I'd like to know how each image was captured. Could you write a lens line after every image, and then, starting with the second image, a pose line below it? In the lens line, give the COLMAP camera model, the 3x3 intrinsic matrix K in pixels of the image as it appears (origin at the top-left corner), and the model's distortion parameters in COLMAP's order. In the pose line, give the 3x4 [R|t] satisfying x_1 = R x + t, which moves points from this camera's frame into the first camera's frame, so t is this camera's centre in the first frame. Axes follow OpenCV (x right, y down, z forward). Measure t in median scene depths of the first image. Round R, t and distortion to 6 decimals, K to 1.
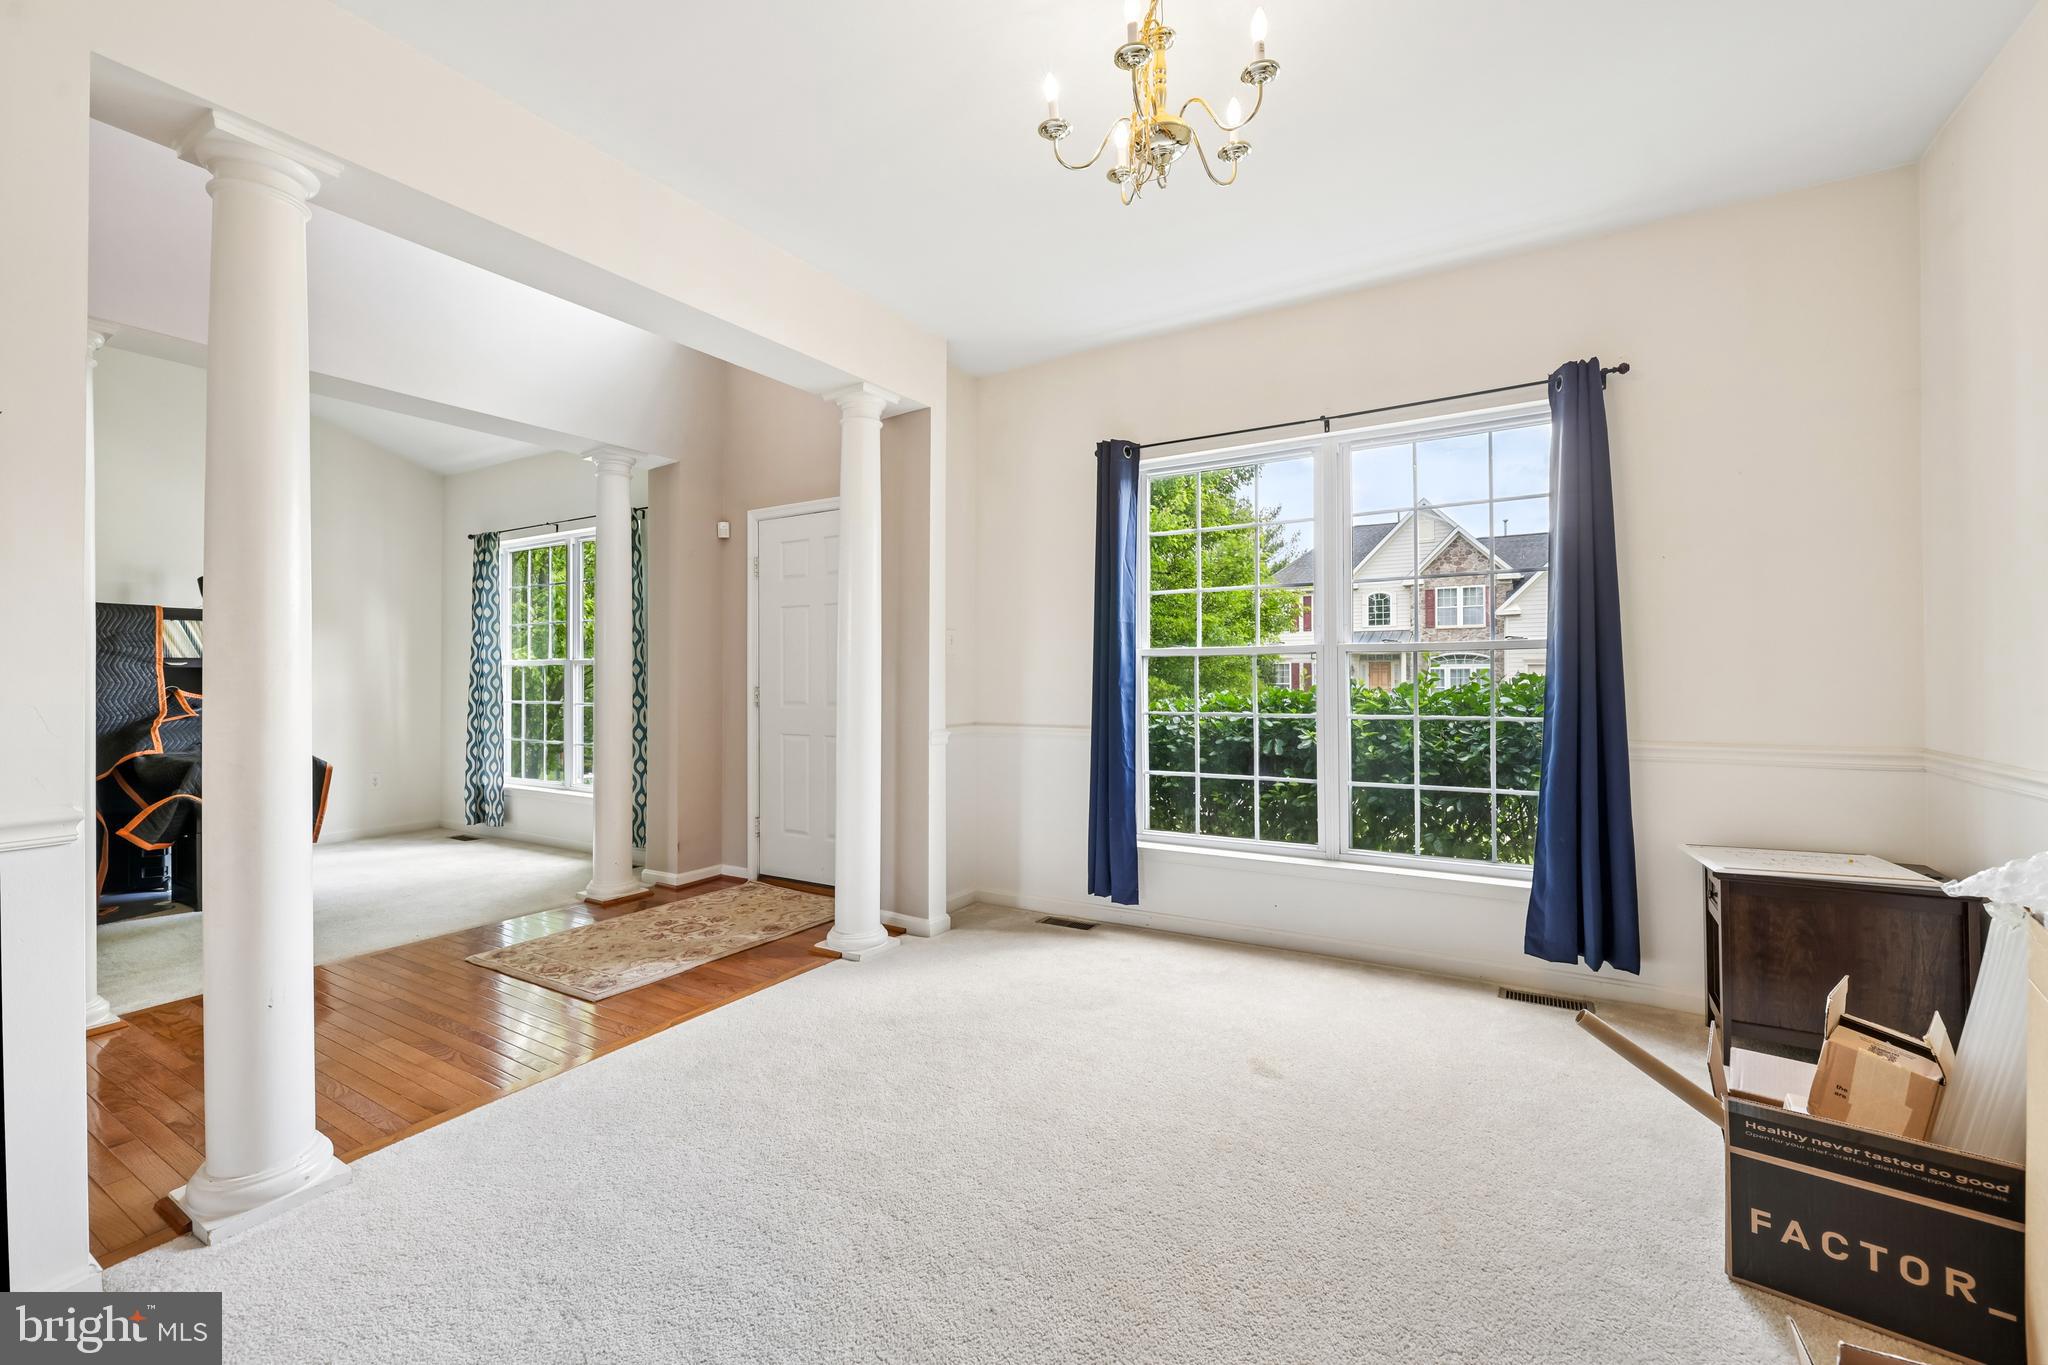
lens RADIAL K [[859.7, 0, 1012.5], [0, 859.7, 673.3], [0, 0, 1]] dist [-0.001273, 0.000127]
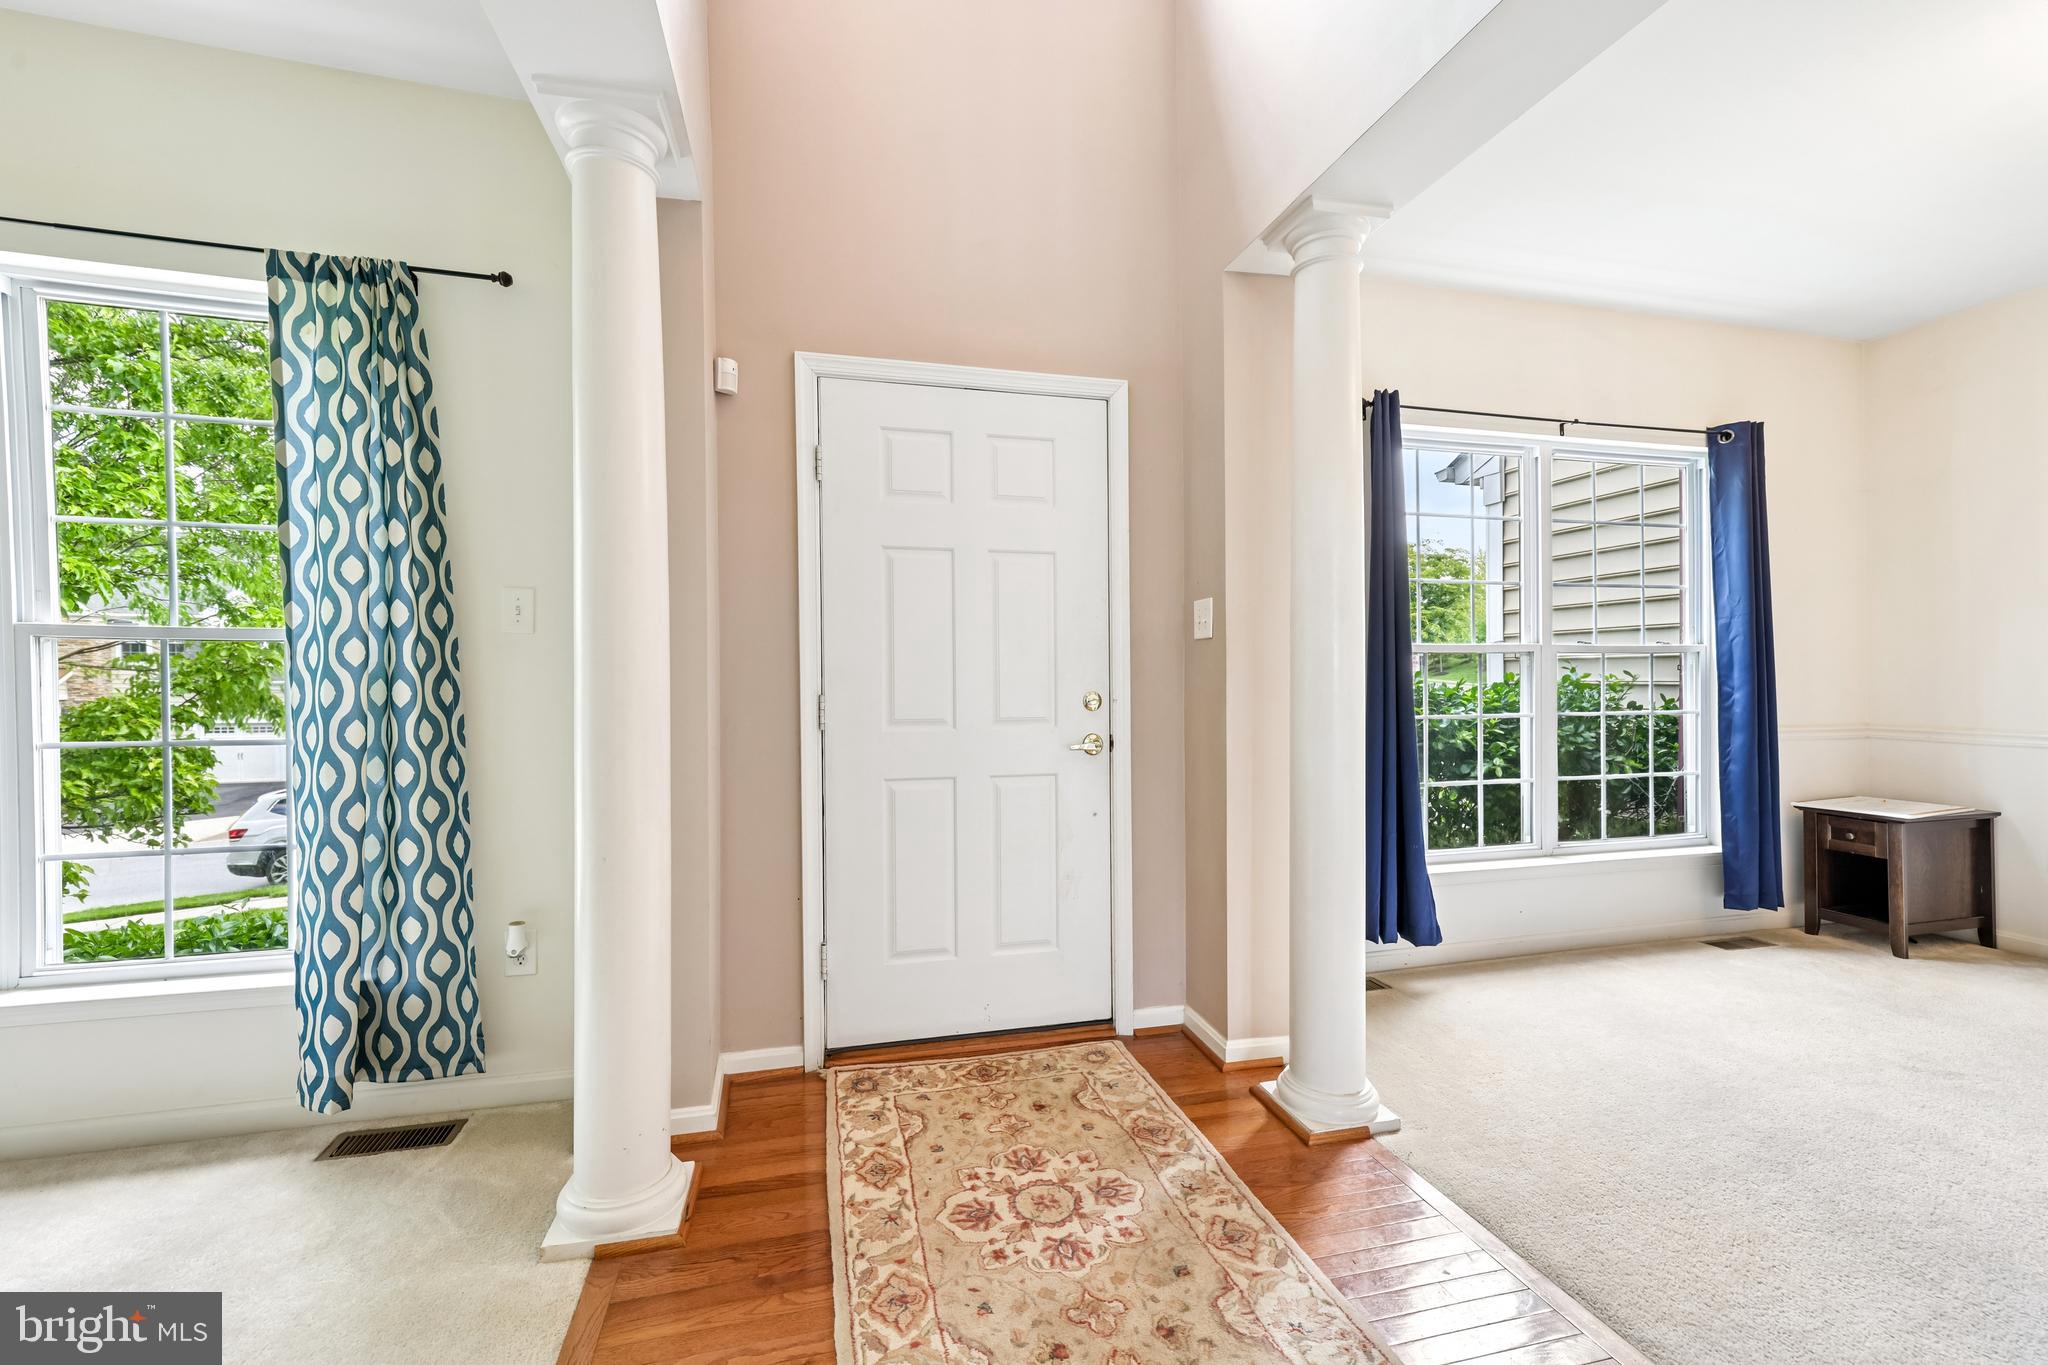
lens RADIAL K [[851.2, 0, 1024.0], [0, 851.2, 682.5], [0, 0, 1]] dist [-0.000416, 0.000017]
pose [[0.693078, -0.001196, 0.720862, -0.769477], [-0.001986, 0.999992, 0.003568, 0.009338], [-0.720860, -0.003904, 0.693069, 0.729653]]
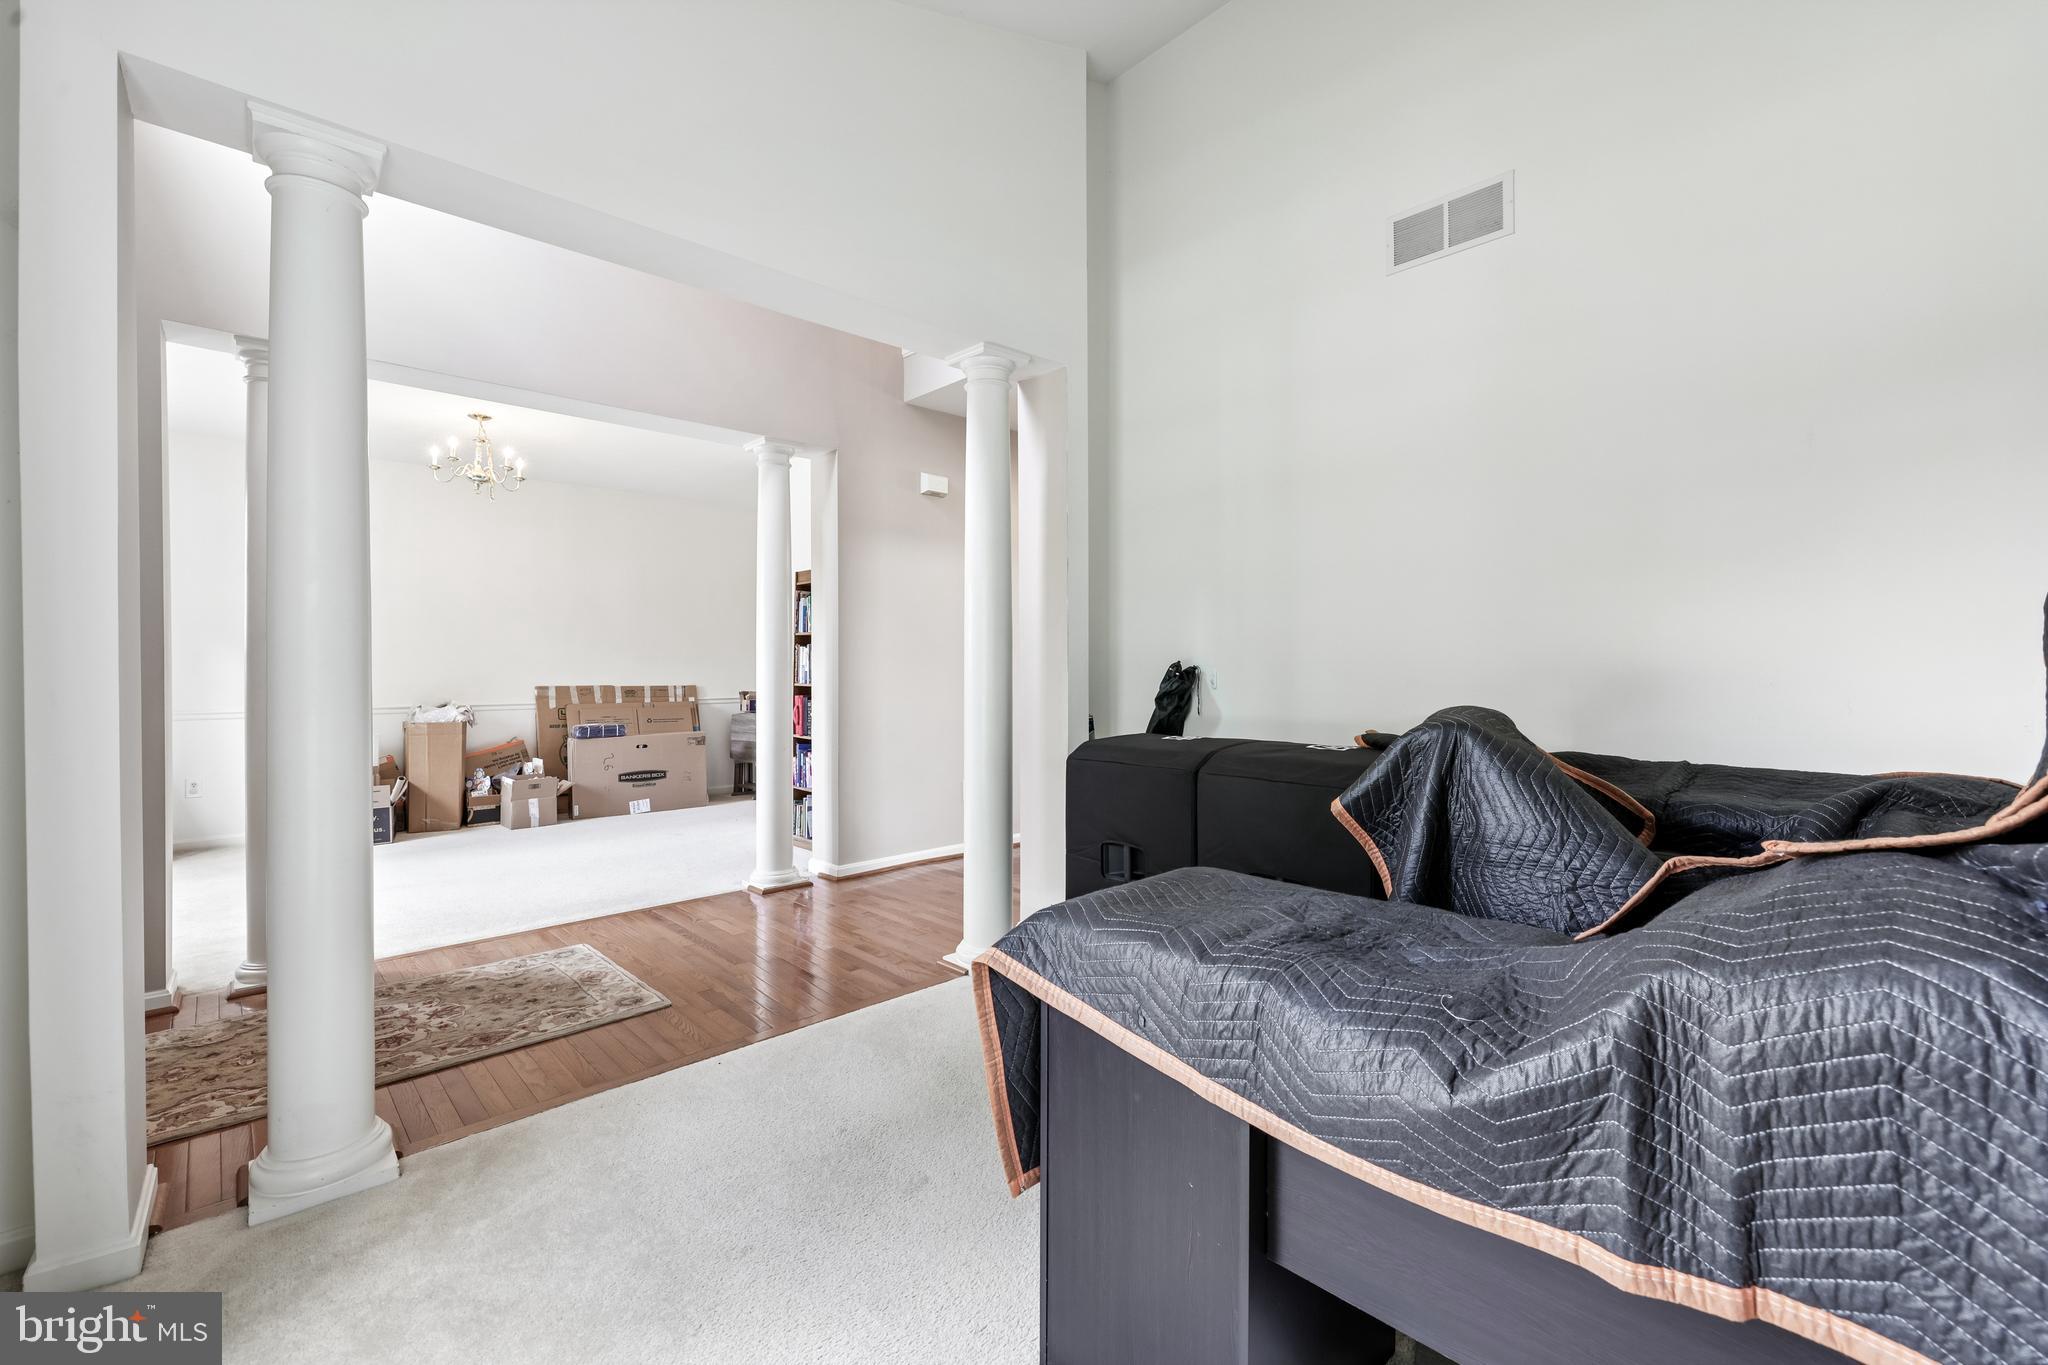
lens RADIAL K [[880.3, 0, 1018.1], [0, 880.3, 698.4], [0, 0, 1]] dist [0.001204, 0.000276]
pose [[-0.962295, -0.008812, 0.271867, -1.136527], [0.000507, 0.999415, 0.034186, 0.005417], [-0.272009, 0.033035, -0.961727, 1.640770]]
